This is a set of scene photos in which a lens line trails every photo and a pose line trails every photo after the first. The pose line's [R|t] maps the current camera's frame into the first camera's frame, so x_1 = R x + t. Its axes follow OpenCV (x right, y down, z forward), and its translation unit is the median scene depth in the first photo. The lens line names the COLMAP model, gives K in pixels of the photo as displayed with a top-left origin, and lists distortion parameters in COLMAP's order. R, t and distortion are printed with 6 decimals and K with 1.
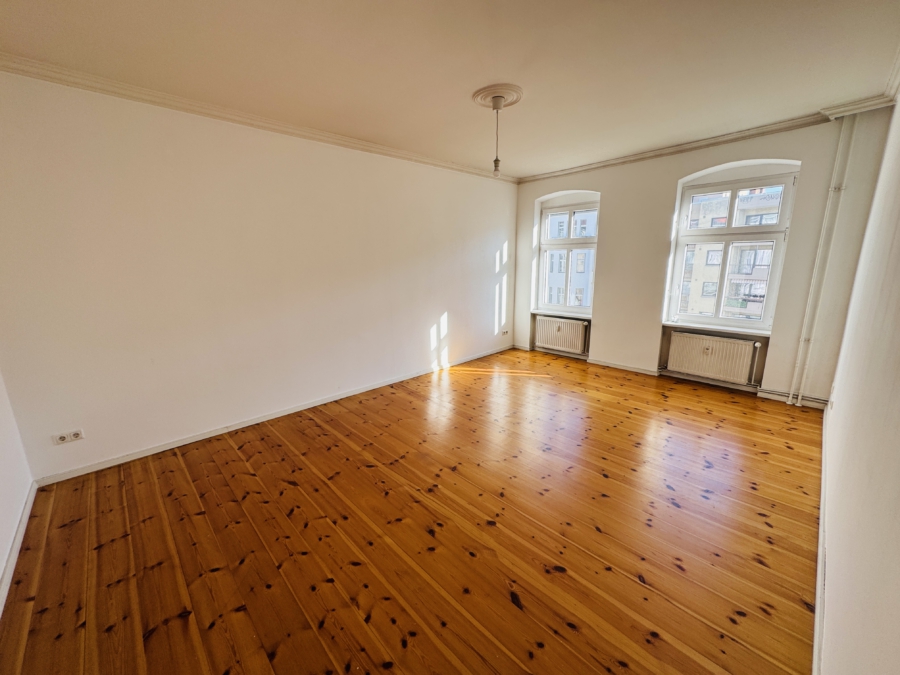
lens RADIAL K [[356.3, 0, 450.0], [0, 356.3, 337.5], [0, 0, 1]] dist [-0.000812, 0.000507]
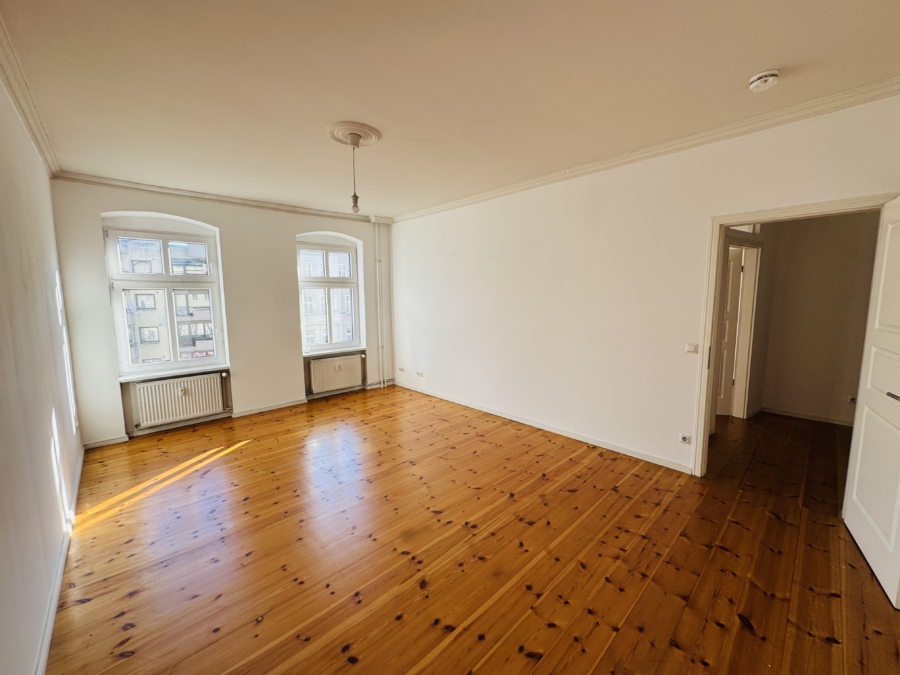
lens RADIAL K [[356.3, 0, 450.0], [0, 356.3, 337.5], [0, 0, 1]] dist [-0.000812, 0.000507]
pose [[0.010309, -0.101885, 0.994743, -0.565357], [0.224343, 0.969672, 0.096992, -0.108356], [-0.974456, 0.222163, 0.032853, 0.528326]]
